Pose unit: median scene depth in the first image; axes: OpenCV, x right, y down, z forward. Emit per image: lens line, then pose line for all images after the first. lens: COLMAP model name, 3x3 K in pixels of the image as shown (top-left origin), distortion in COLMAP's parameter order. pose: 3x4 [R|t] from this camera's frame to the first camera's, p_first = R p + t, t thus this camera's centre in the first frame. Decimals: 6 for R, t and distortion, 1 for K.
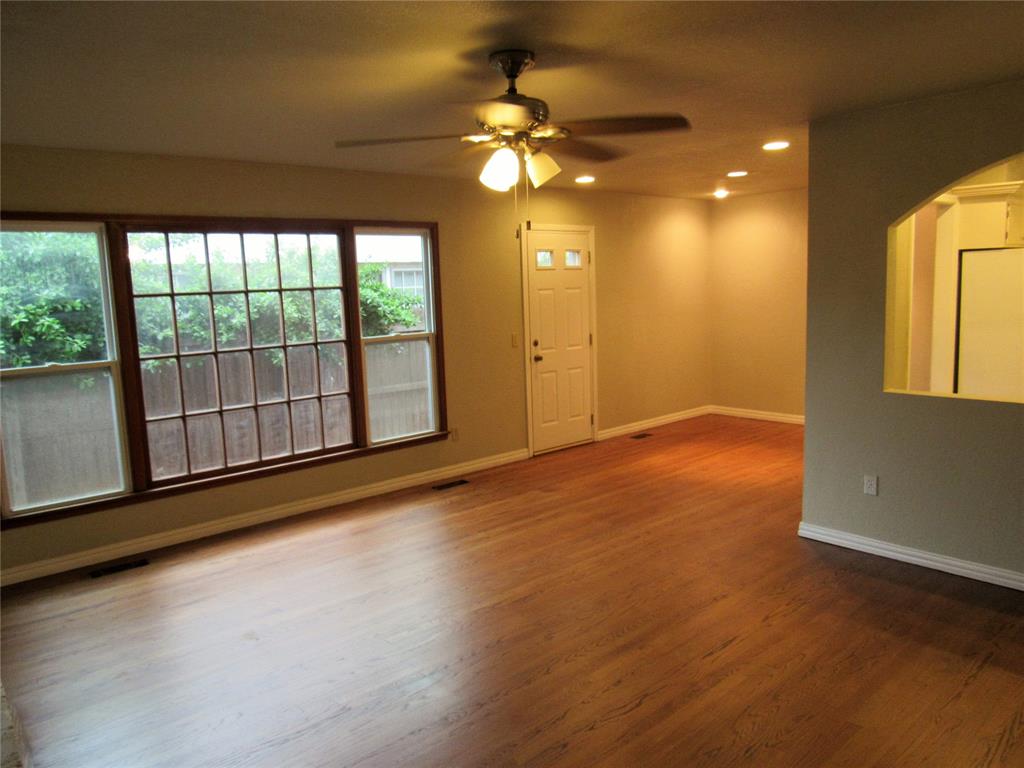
lens RADIAL K [[738.9, 0, 512.0], [0, 738.9, 384.0], [0, 0, 1]] dist [-0.000814, -0.001064]
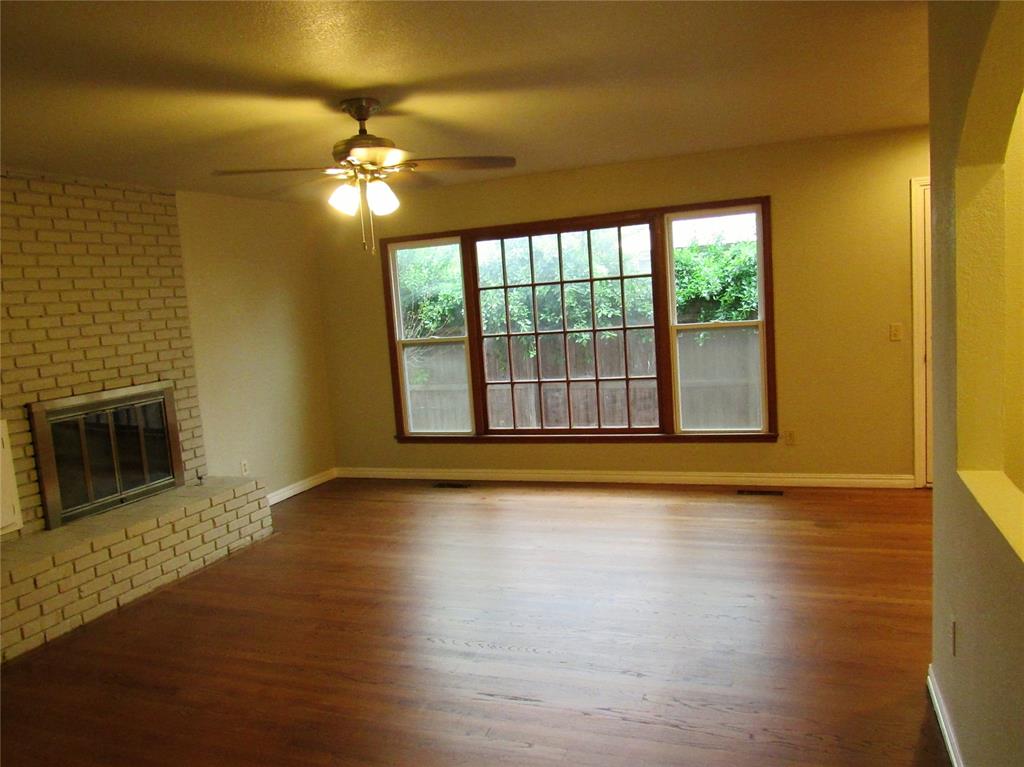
lens RADIAL K [[762.2, 0, 512.0], [0, 762.2, 383.5], [0, 0, 1]] dist [-0.004917, -0.000175]
pose [[0.481180, 0.106590, -0.870118, 0.623341], [-0.062408, 0.994227, 0.087282, -0.062584], [0.874398, 0.012304, 0.485054, 0.325025]]
